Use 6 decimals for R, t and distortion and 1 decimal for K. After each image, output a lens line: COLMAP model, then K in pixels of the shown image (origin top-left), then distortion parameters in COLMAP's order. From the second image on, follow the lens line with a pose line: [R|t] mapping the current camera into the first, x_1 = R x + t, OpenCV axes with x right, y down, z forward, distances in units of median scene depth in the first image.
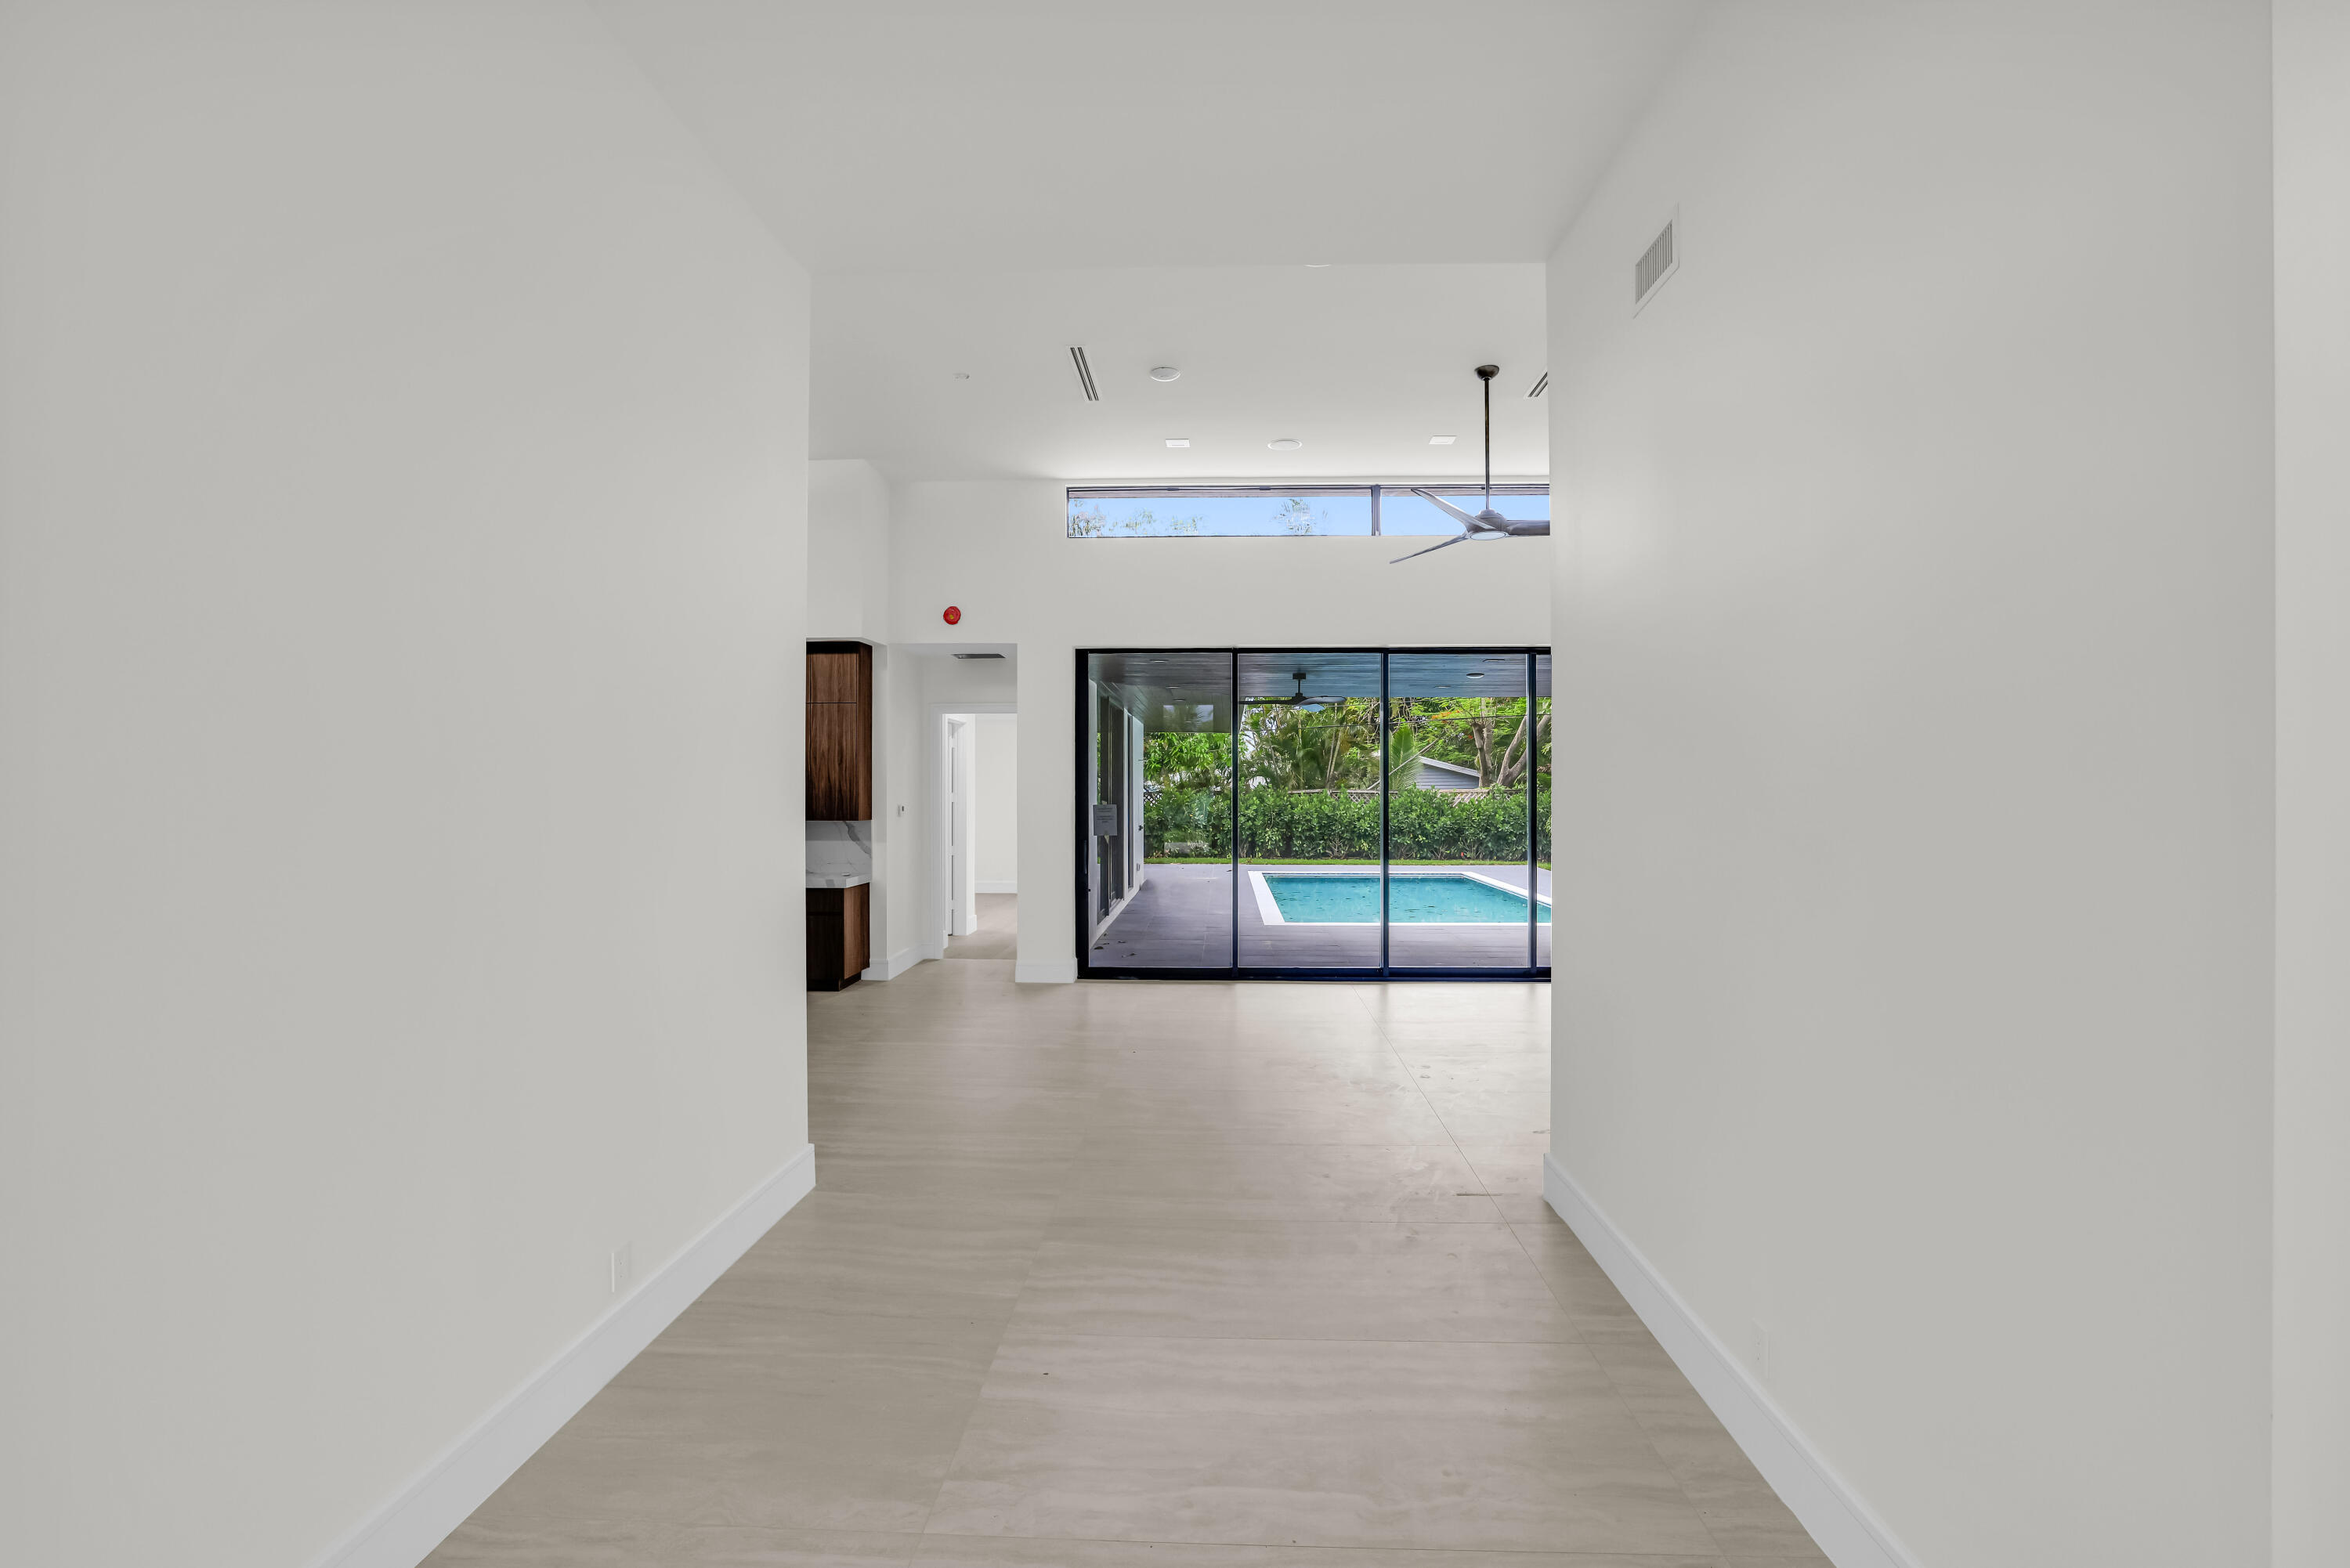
lens RADIAL K [[1052.4, 0, 1176.4], [0, 1052.4, 794.2], [0, 0, 1]] dist [-0.021397, 0.001397]
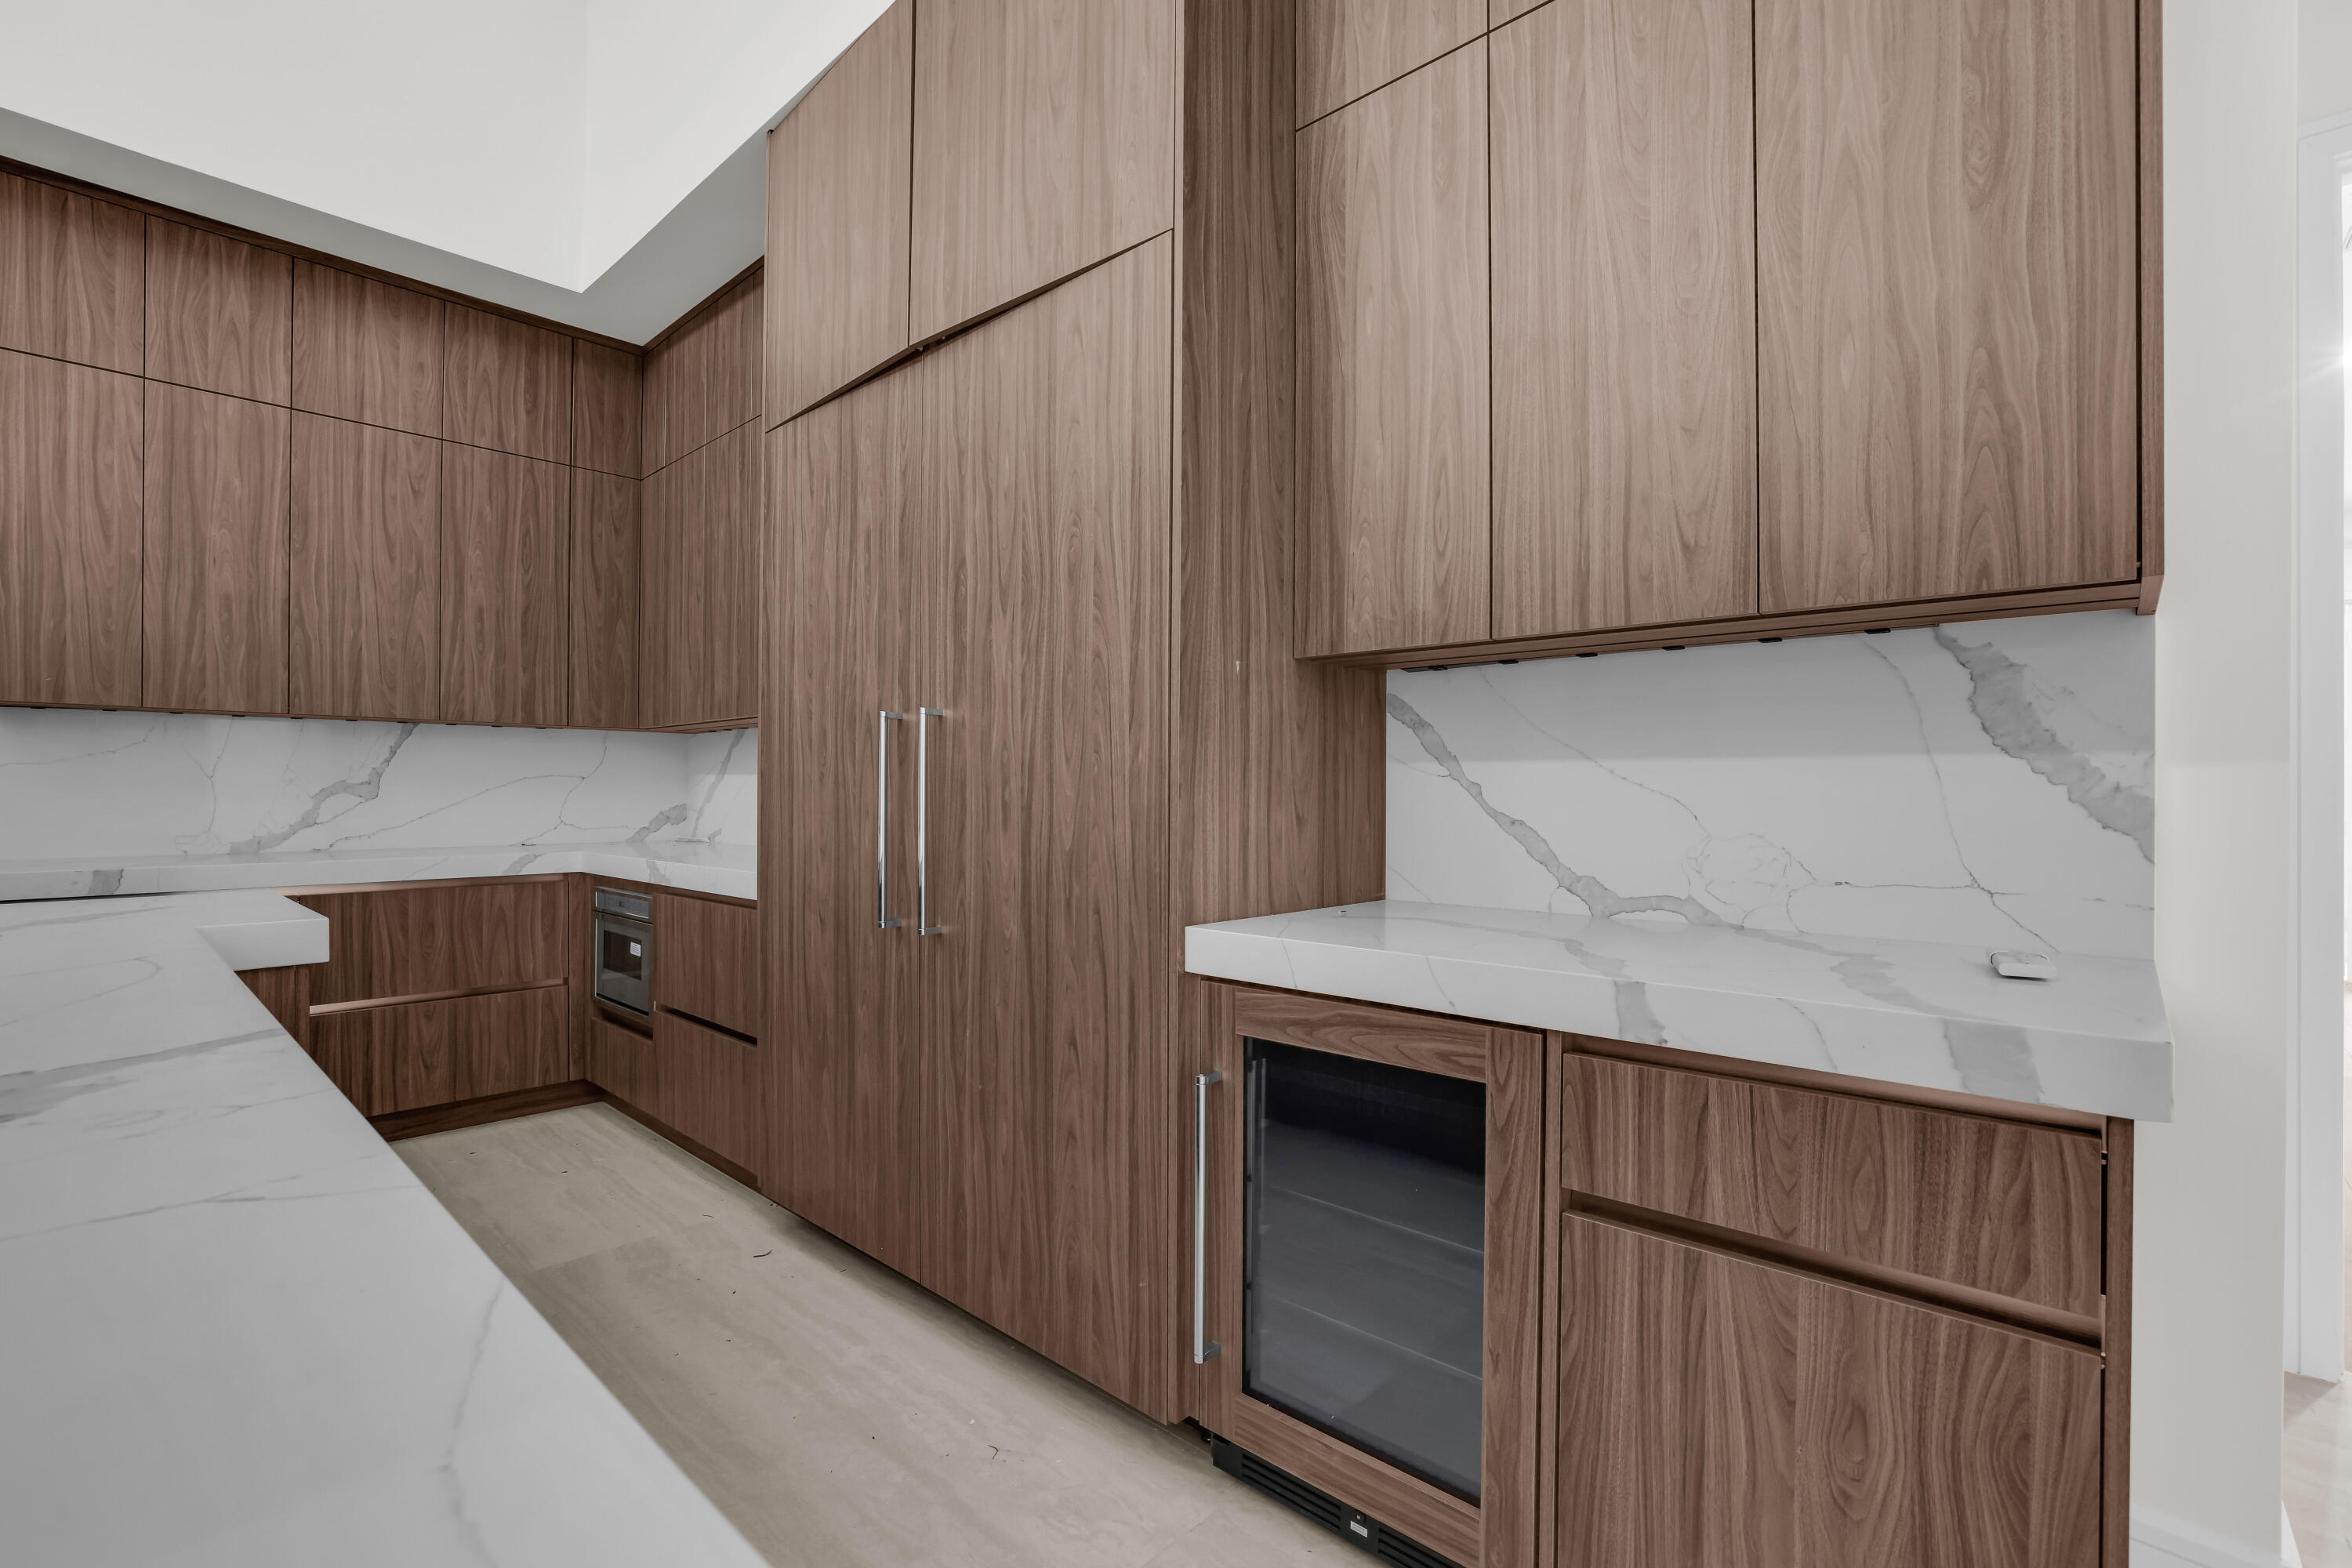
lens RADIAL K [[1053.4, 0, 1196.1], [0, 1053.4, 787.4], [0, 0, 1]] dist [-0.021397, 0.001397]
pose [[0.764072, -0.001356, -0.645129, -0.299824], [-0.000839, 0.999995, -0.003096, 0.050442], [0.645130, 0.002906, 0.764067, 0.792608]]
